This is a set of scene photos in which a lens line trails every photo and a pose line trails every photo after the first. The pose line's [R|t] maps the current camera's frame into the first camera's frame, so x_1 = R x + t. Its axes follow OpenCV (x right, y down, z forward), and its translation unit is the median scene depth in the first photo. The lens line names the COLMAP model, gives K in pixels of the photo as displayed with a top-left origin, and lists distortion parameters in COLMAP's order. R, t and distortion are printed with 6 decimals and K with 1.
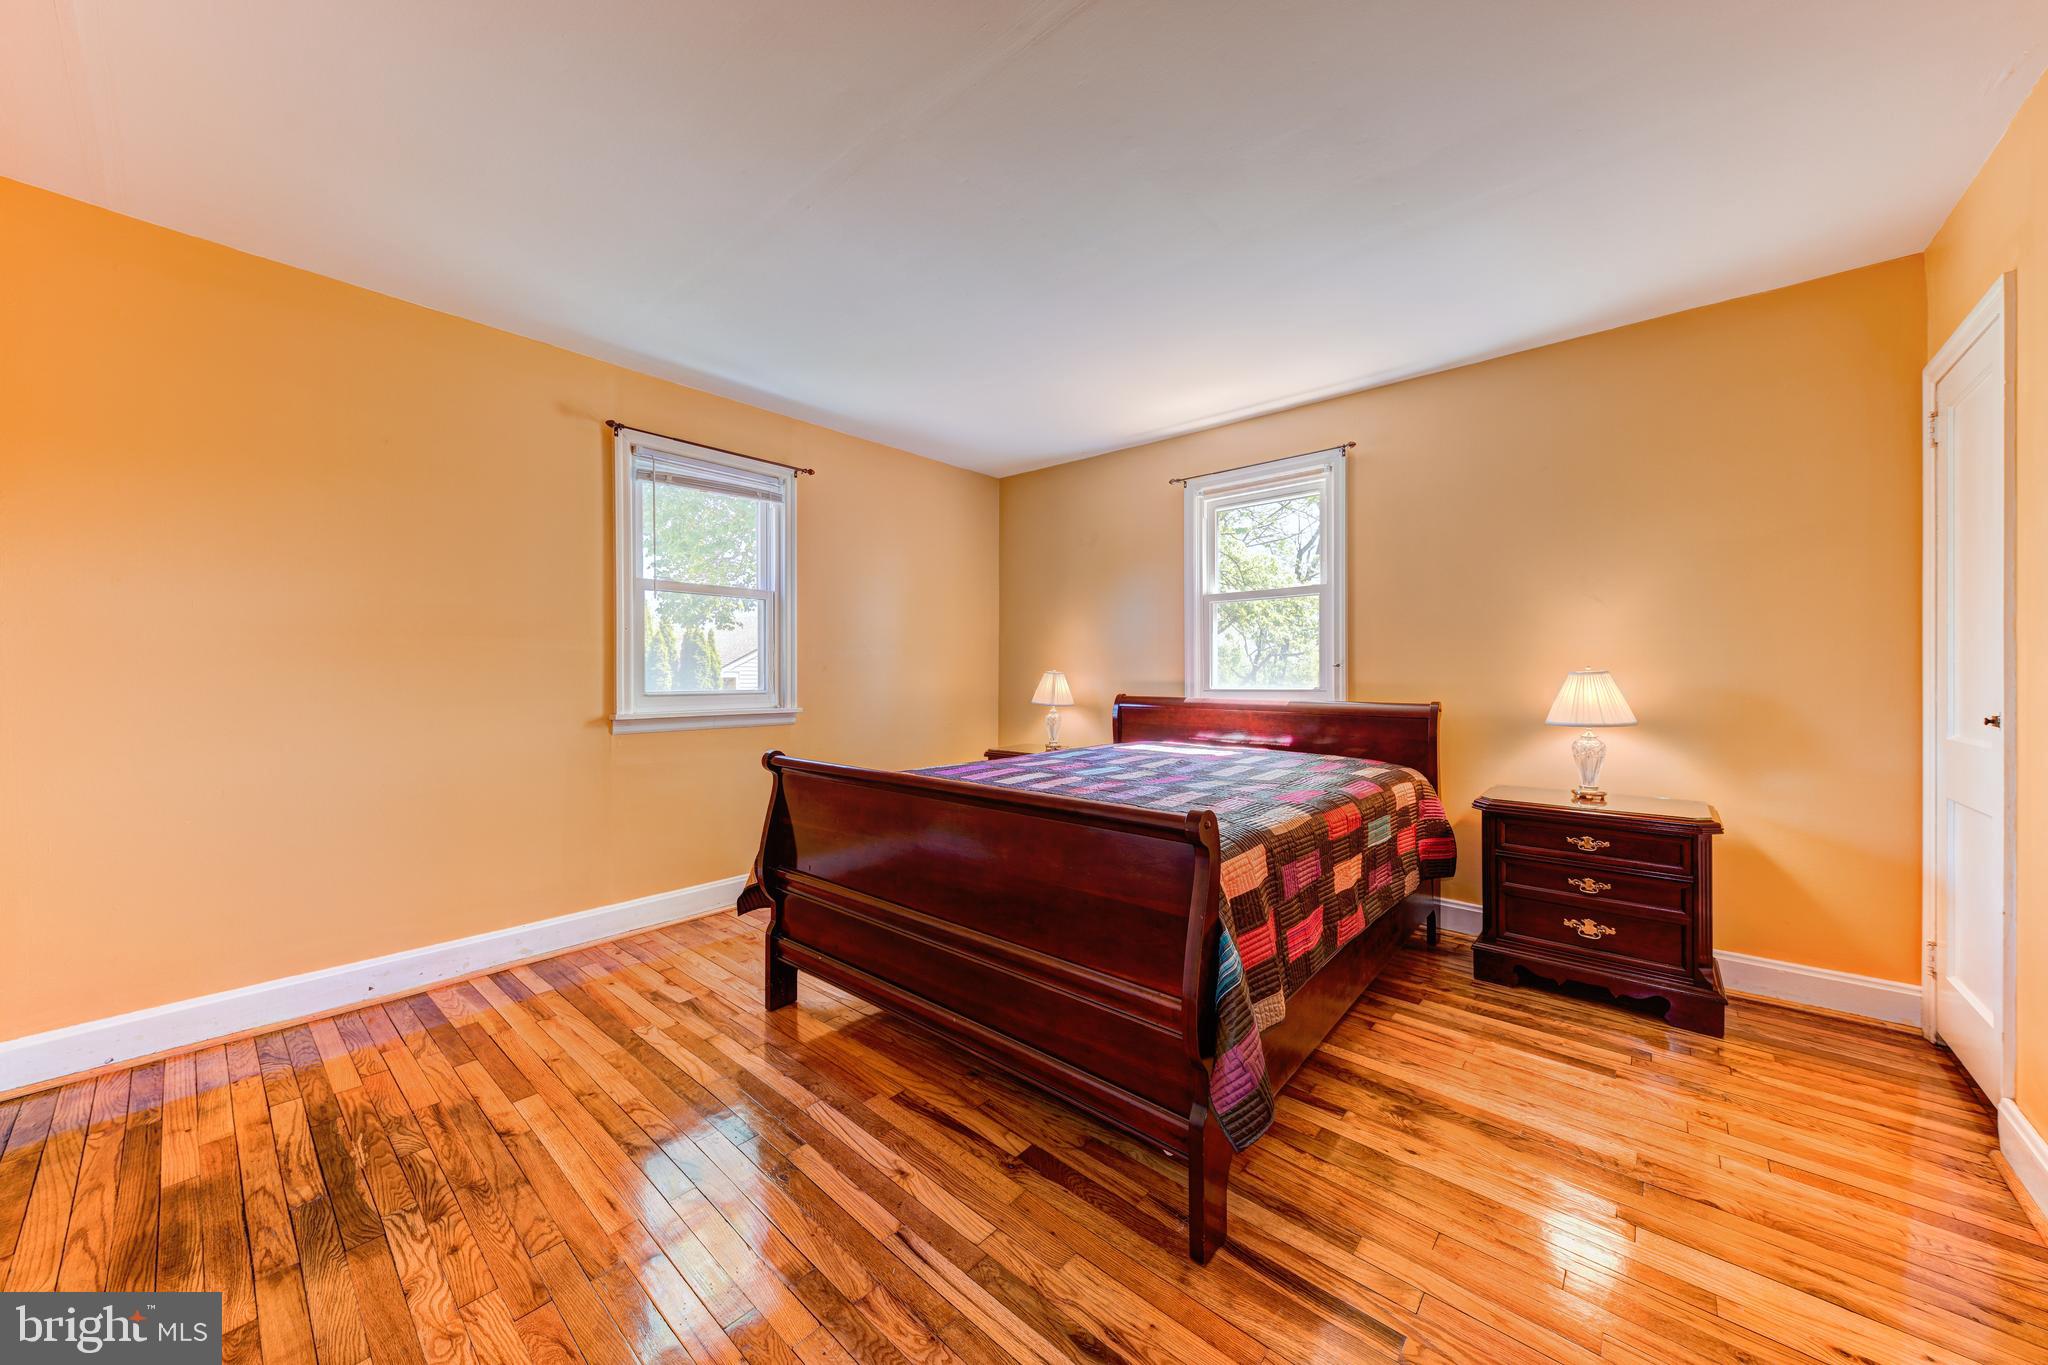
lens RADIAL K [[716.1, 0, 1024.0], [0, 716.1, 682.5], [0, 0, 1]] dist [0.013722, -0.000103]
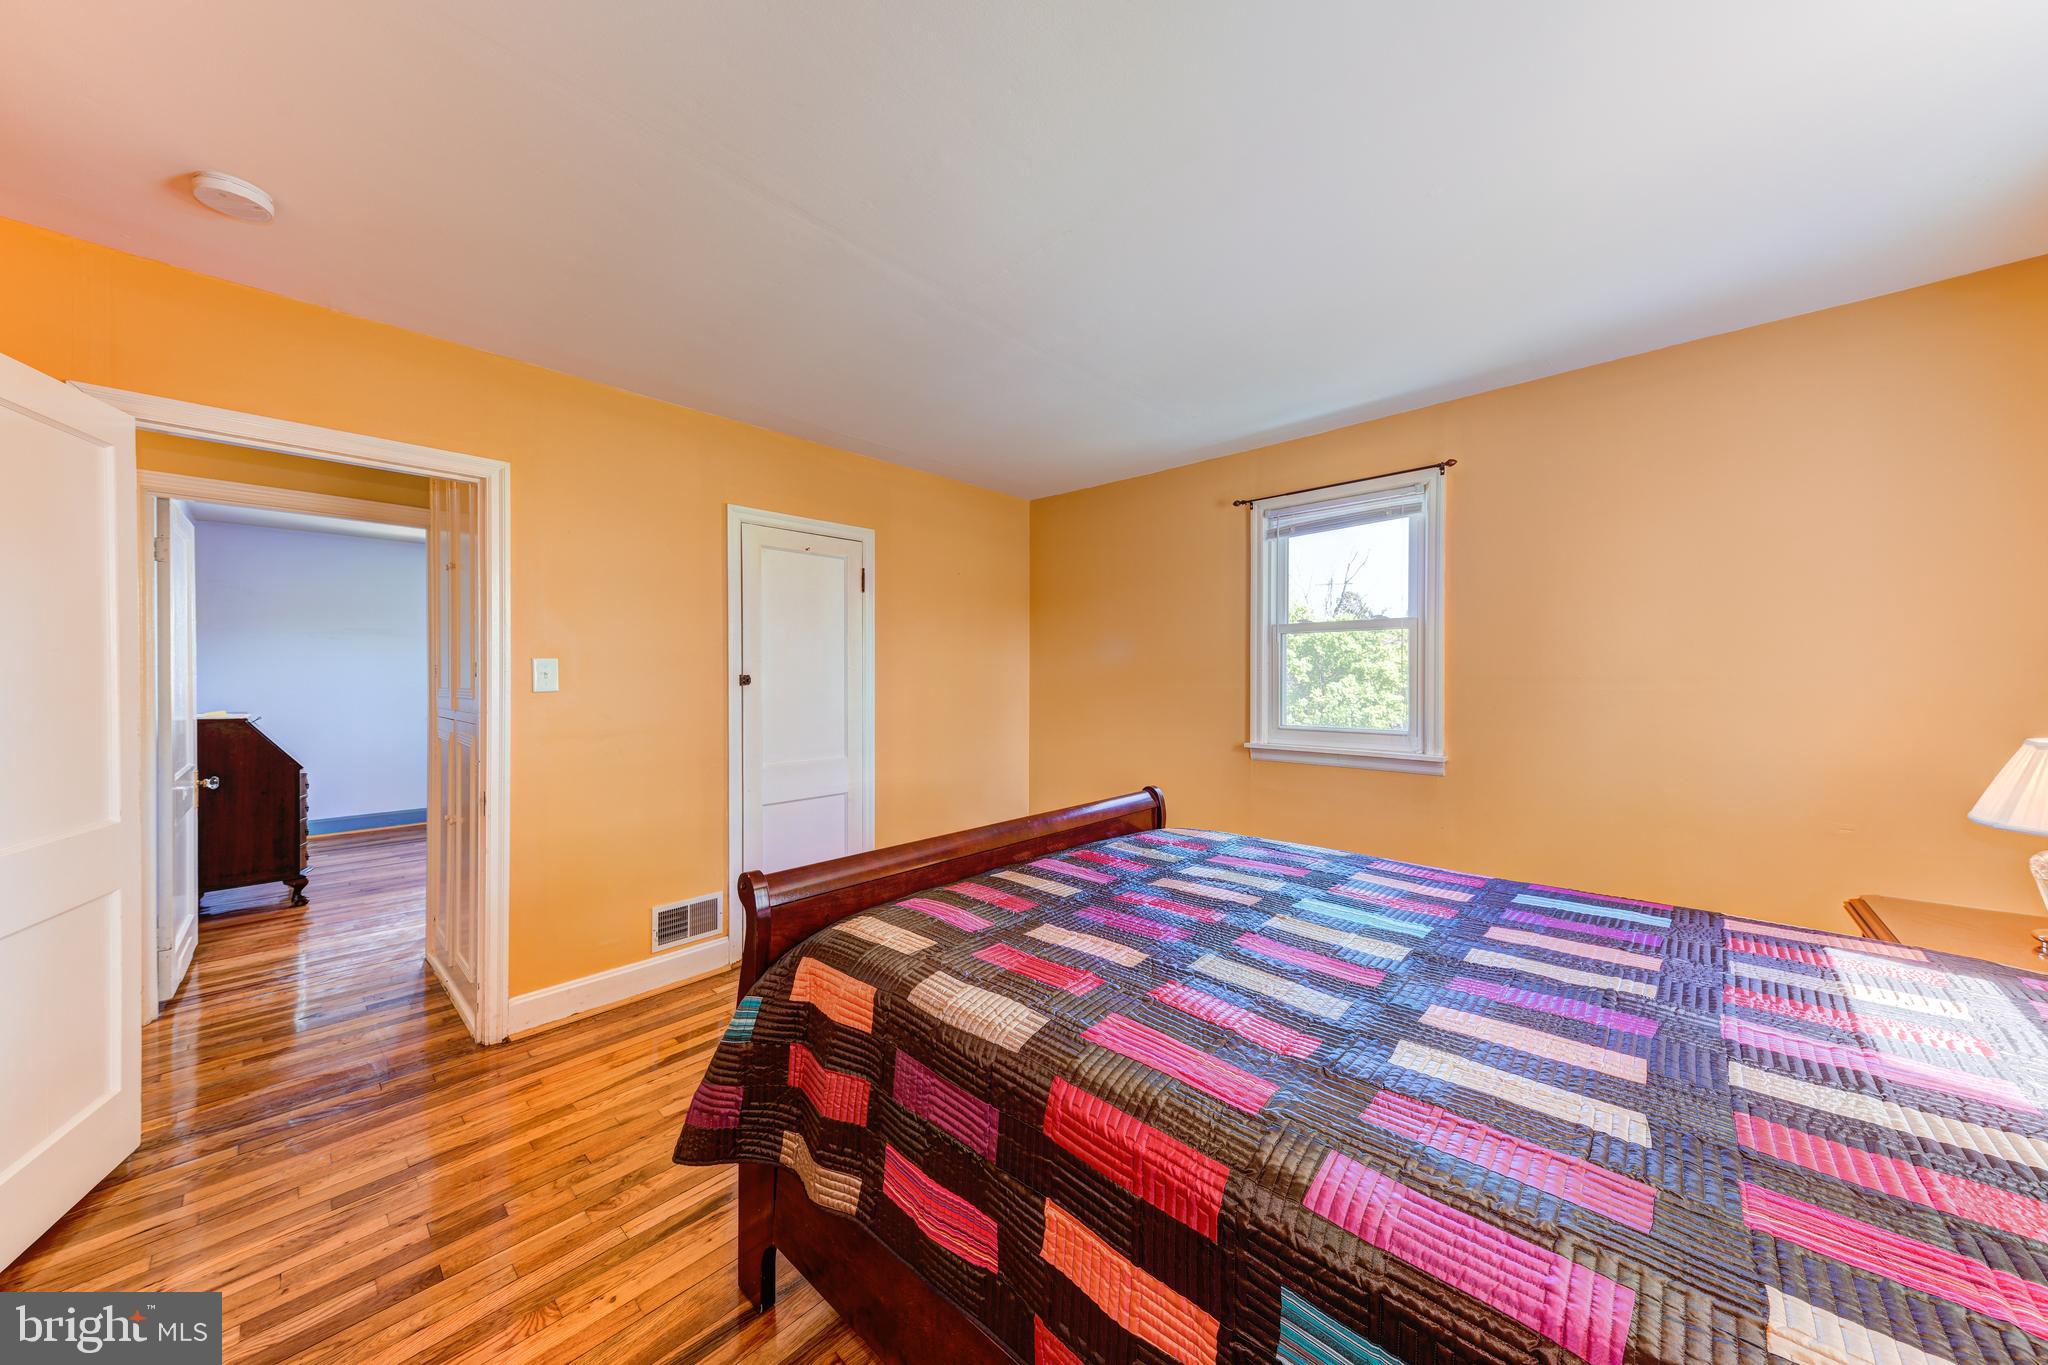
lens RADIAL K [[686.4, 0, 1024.0], [0, 686.4, 682.5], [0, 0, 1]] dist [-0.000215, -0.000011]
pose [[-0.042693, 0.001300, -0.999087, 0.555544], [-0.016542, 0.999861, 0.002008, -0.048405], [0.998951, 0.016613, -0.042665, 0.641041]]
